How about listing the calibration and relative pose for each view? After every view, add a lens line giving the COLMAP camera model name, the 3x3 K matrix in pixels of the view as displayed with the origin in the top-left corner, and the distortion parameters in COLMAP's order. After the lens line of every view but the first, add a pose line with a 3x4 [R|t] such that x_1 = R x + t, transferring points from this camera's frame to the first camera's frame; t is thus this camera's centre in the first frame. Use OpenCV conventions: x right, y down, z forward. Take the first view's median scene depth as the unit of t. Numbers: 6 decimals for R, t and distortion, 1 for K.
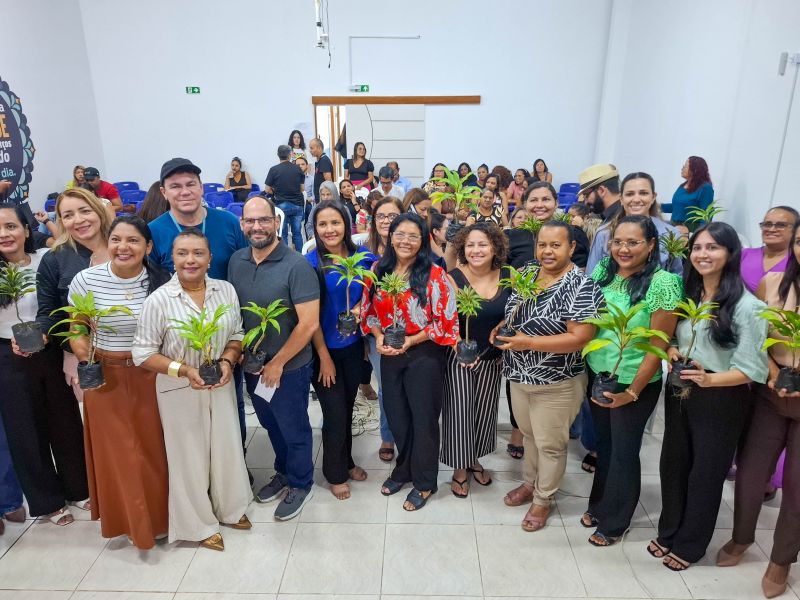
lens RADIAL K [[565.3, 0, 401.7], [0, 565.3, 295.4], [0, 0, 1]] dist [0.014227, -0.013590]
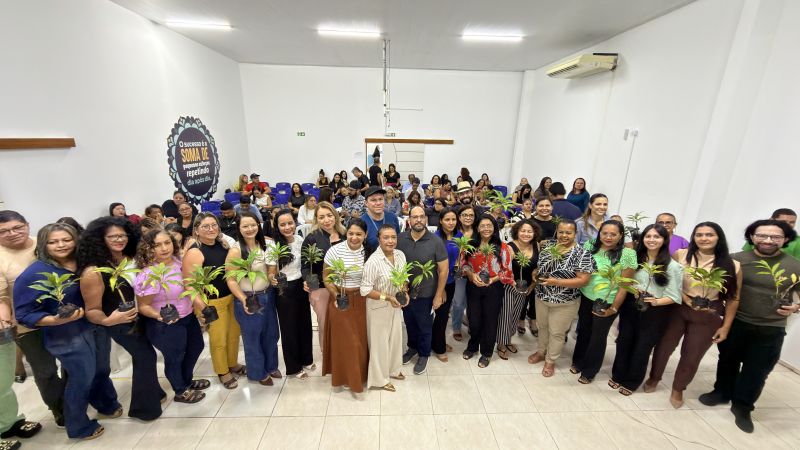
lens RADIAL K [[304.6, 0, 400.0], [0, 304.6, 228.2], [0, 0, 1]] dist [-0.014404, -0.000159]
pose [[0.998545, 0.004018, 0.053772, -0.356490], [-0.002139, 0.999386, -0.034961, -0.062332], [-0.053879, 0.034795, 0.997941, -0.034474]]
